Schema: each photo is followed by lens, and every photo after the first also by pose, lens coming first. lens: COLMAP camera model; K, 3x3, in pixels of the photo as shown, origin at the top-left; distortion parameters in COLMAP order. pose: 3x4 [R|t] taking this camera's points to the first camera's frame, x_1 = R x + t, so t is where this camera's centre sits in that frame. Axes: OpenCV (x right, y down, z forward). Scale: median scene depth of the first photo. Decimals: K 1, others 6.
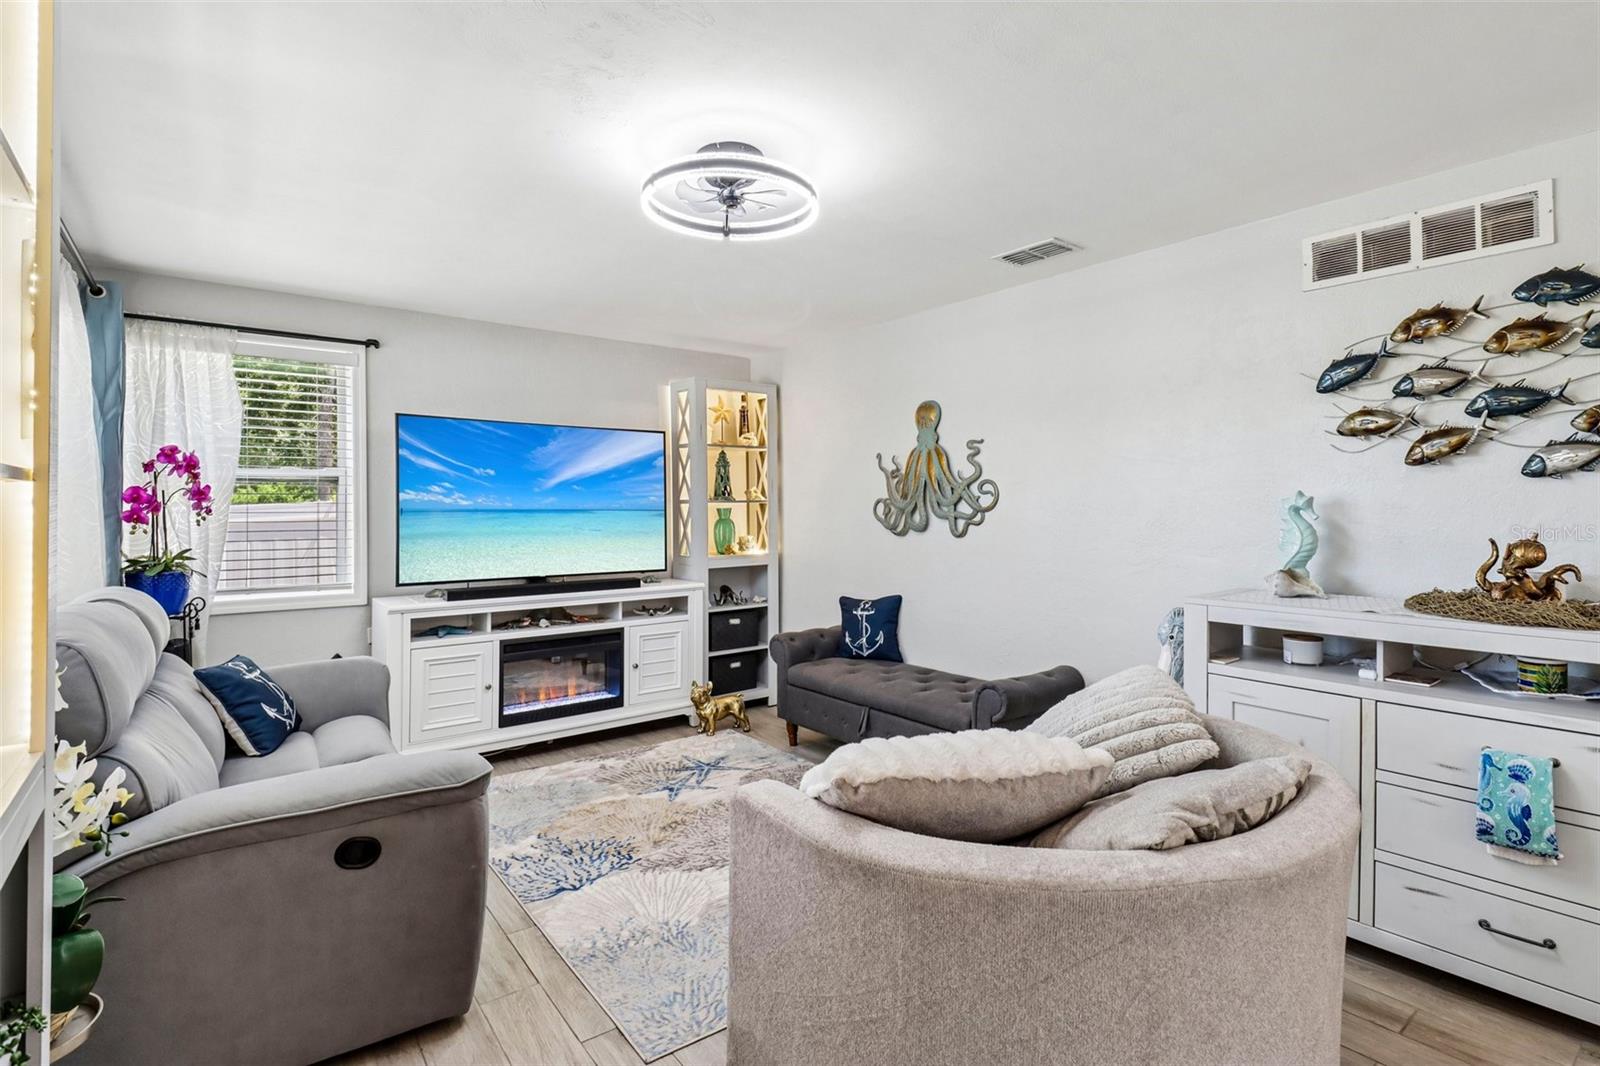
lens RADIAL K [[769.0, 0, 807.7], [0, 769.0, 500.4], [0, 0, 1]] dist [0.004359, -0.017207]
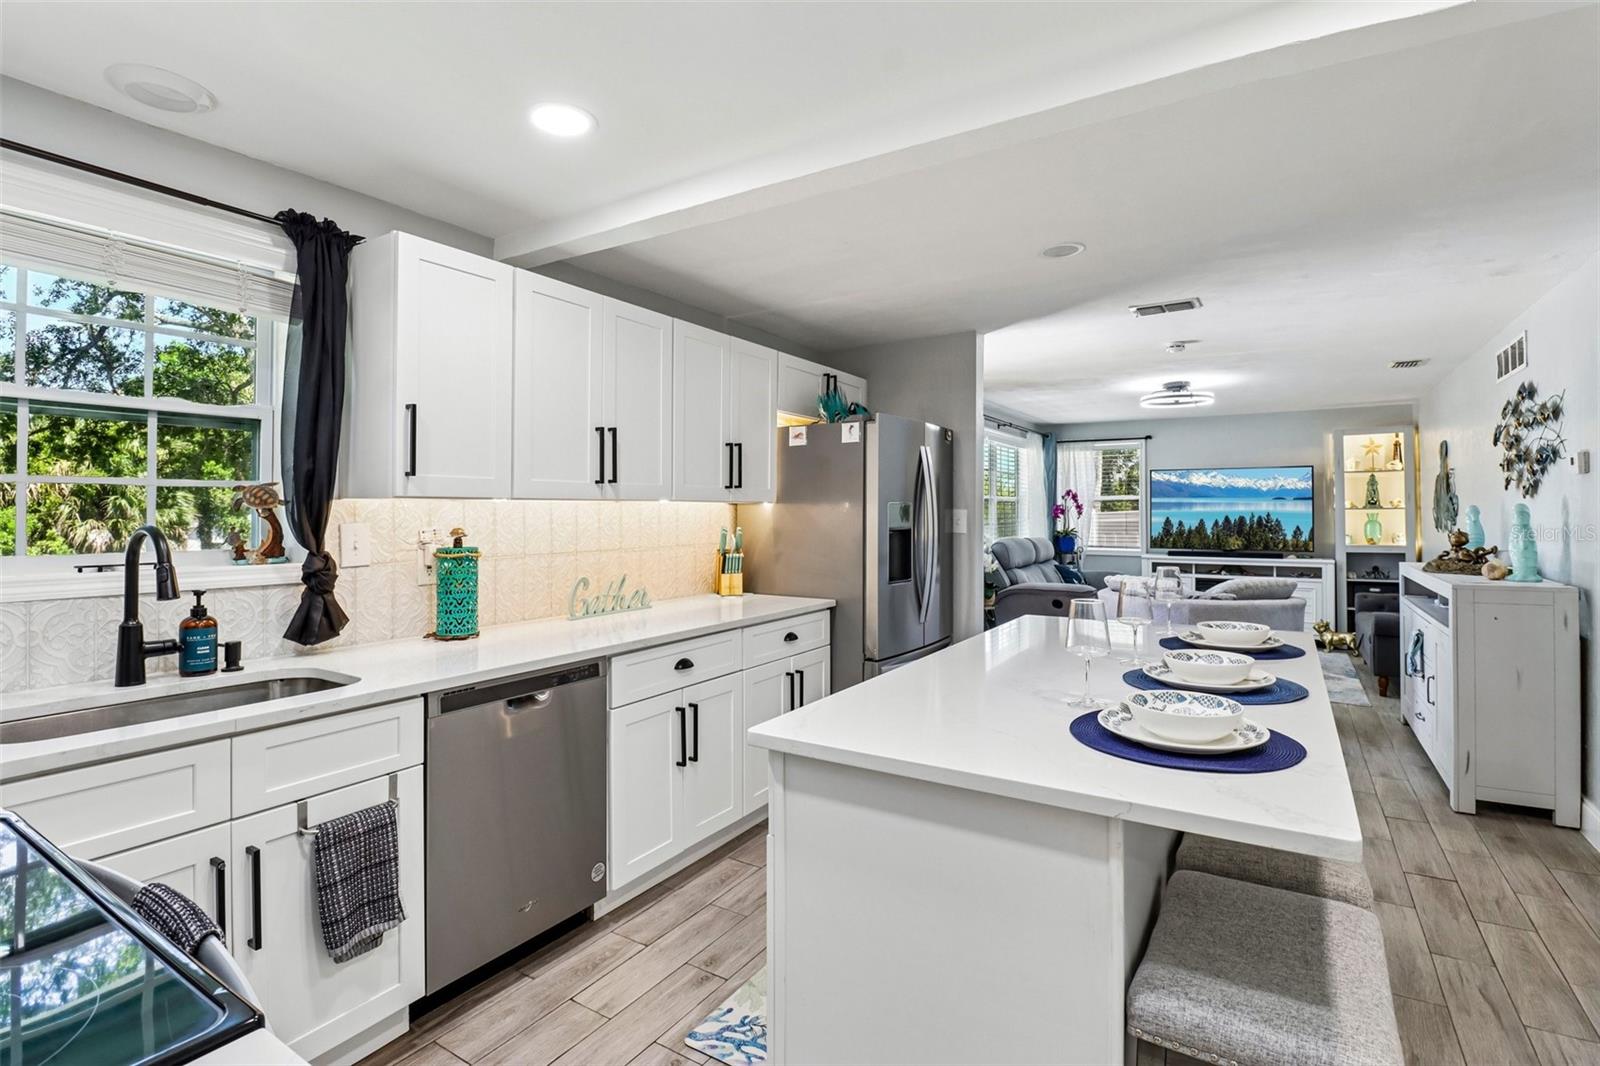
lens RADIAL K [[757.8, 0, 805.6], [0, 757.8, 503.5], [0, 0, 1]] dist [-0.000677, -0.010755]
pose [[0.337808, -0.008690, -0.941175, 1.140828], [0.009881, 0.999935, -0.005686, -0.013609], [0.941163, -0.007379, 0.337872, -0.648430]]
